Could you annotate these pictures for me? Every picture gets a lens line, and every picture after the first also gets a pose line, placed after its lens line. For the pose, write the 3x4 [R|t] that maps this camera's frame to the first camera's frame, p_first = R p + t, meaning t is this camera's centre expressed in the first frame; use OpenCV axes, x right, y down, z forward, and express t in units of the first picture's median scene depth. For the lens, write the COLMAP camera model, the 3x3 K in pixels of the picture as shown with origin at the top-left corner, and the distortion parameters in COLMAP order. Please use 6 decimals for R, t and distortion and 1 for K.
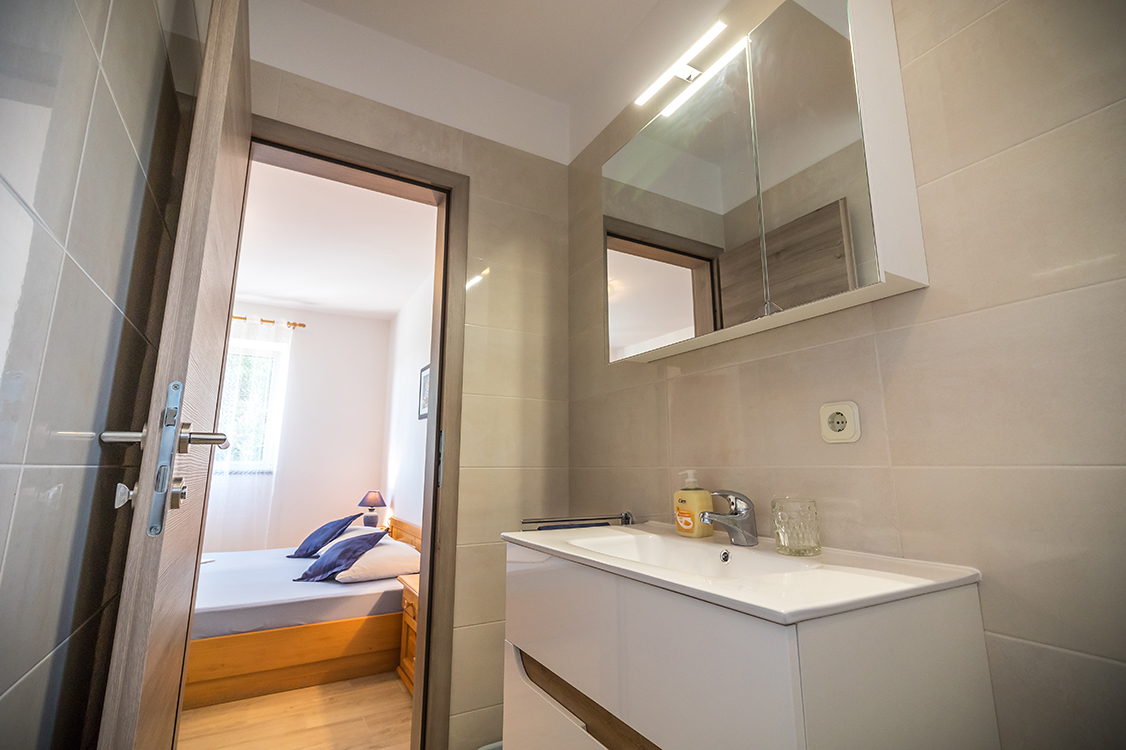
lens RADIAL K [[516.0, 0, 564.8], [0, 516.0, 370.8], [0, 0, 1]] dist [0.001984, 0.000617]
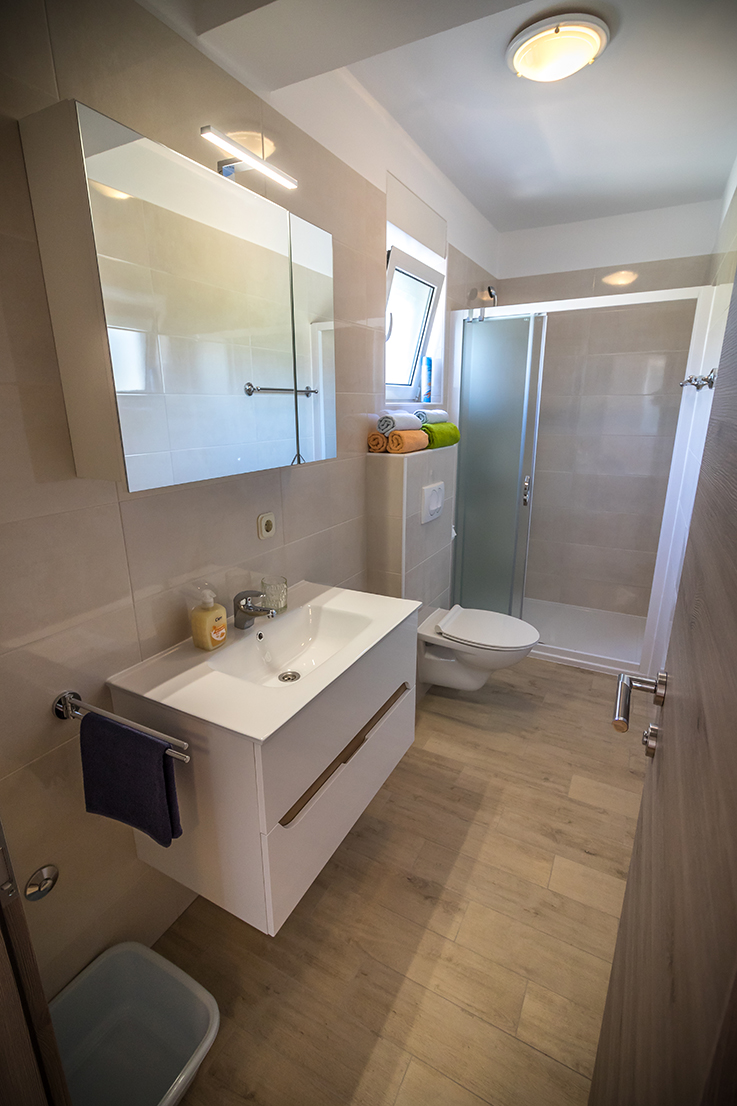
lens RADIAL K [[512.1, 0, 368.5], [0, 512.1, 553.0], [0, 0, 1]] dist [0.015668, 0.000177]
pose [[-0.529731, -0.238137, 0.814049, -0.434704], [-0.155087, 0.970790, 0.183069, -0.073154], [-0.833867, -0.029271, -0.551189, 0.726988]]
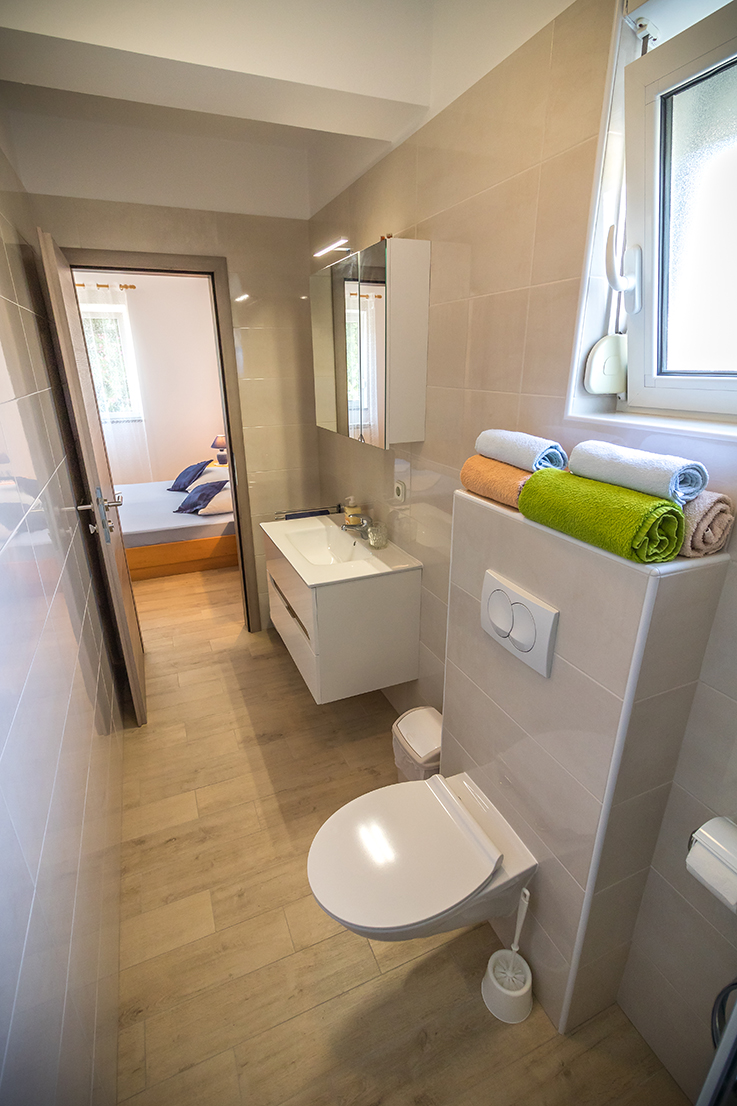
lens RADIAL K [[512.4, 0, 366.9], [0, 512.4, 557.5], [0, 0, 1]] dist [0.001116, 0.000725]
pose [[0.993362, 0.031417, -0.110656, 0.285063], [0.031561, 0.850623, 0.524828, -0.335168], [0.110615, -0.524837, 0.843985, -0.388537]]
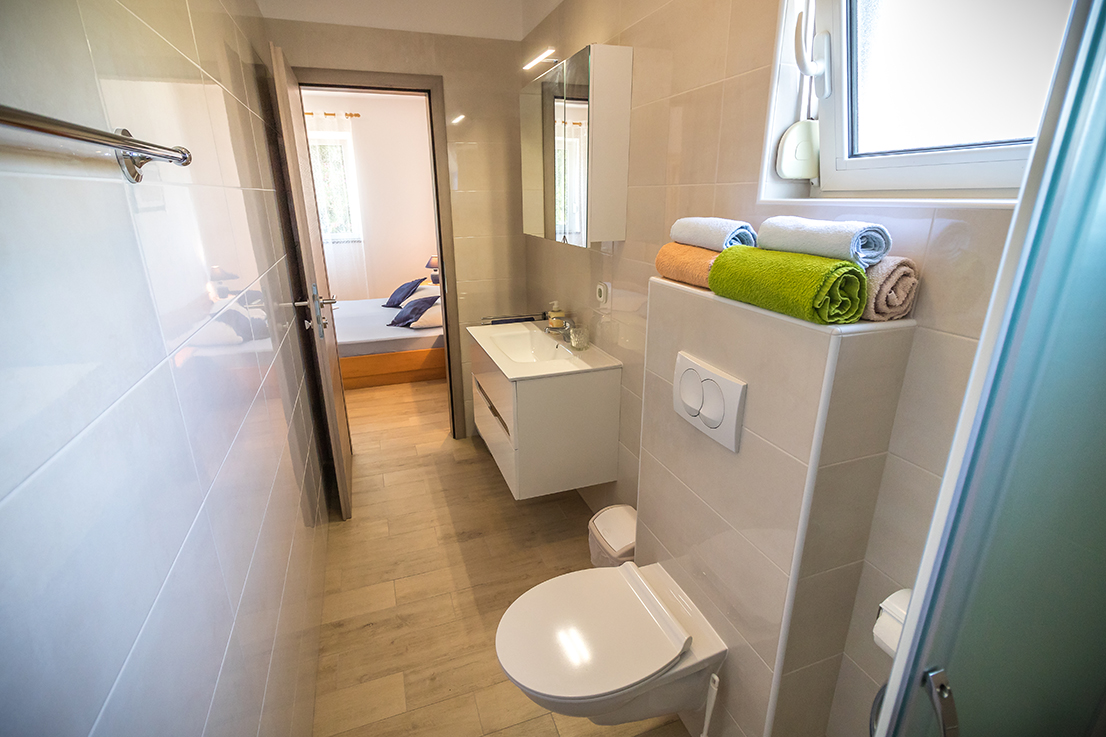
lens RADIAL K [[512.4, 0, 548.9], [0, 512.4, 366.2], [0, 0, 1]] dist [0.001116, 0.000725]
pose [[0.984463, 0.047252, -0.169116, 0.308218], [0.041404, 0.873487, 0.485083, -0.294026], [0.170642, -0.484549, 0.857959, -0.430122]]
